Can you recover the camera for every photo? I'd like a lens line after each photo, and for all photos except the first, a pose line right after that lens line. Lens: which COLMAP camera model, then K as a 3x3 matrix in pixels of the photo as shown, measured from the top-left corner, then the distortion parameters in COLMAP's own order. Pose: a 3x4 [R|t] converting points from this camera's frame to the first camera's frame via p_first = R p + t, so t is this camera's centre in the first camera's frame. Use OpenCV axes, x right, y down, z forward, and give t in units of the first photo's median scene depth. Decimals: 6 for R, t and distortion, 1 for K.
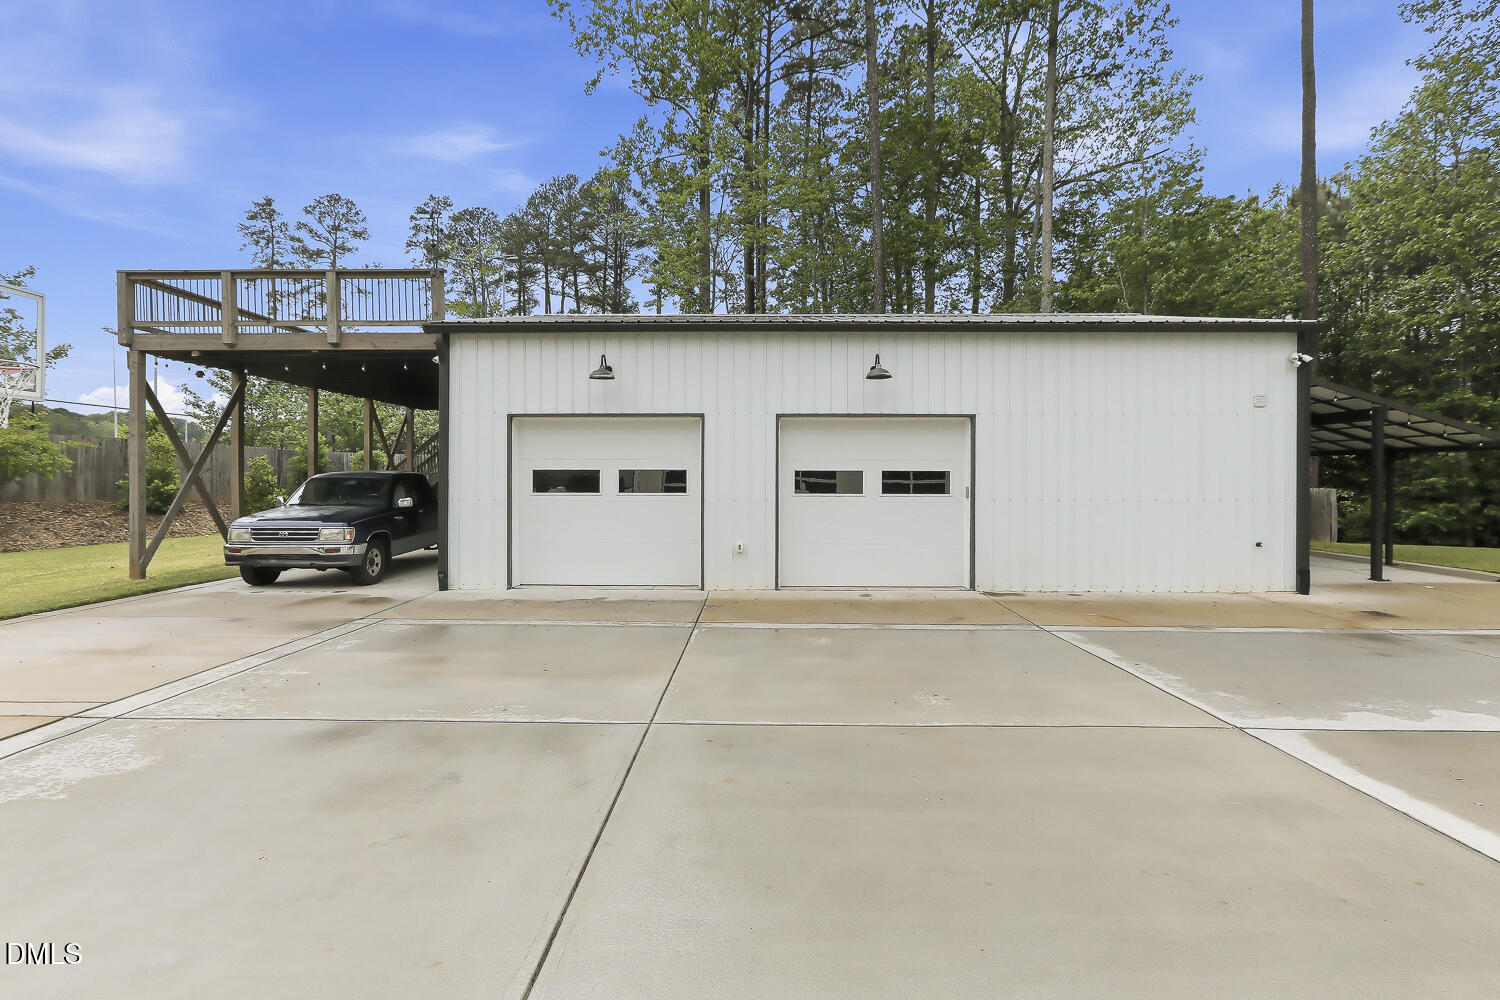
lens RADIAL K [[678.5, 0, 751.8], [0, 678.5, 493.4], [0, 0, 1]] dist [-0.003263, -0.000176]
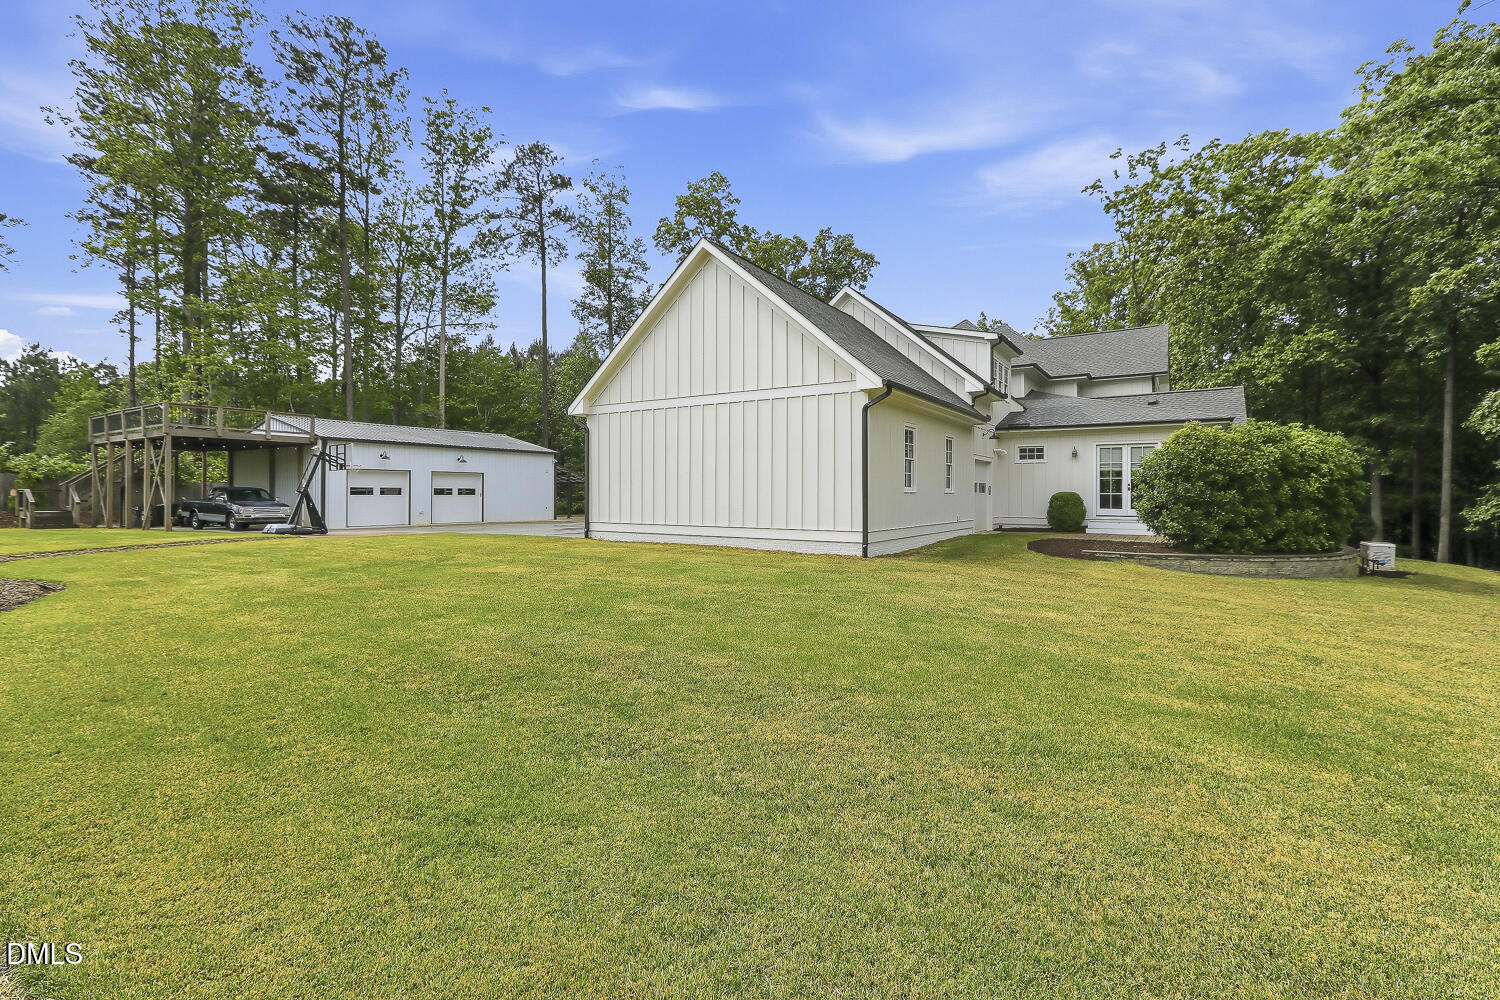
lens RADIAL K [[678.5, 0, 754.2], [0, 678.5, 493.8], [0, 0, 1]] dist [-0.003263, -0.000176]
pose [[0.528018, -0.000714, 0.849233, -1.927621], [0.004918, 0.999985, -0.002217, 0.008742], [-0.849219, 0.005347, 0.528013, -2.075626]]
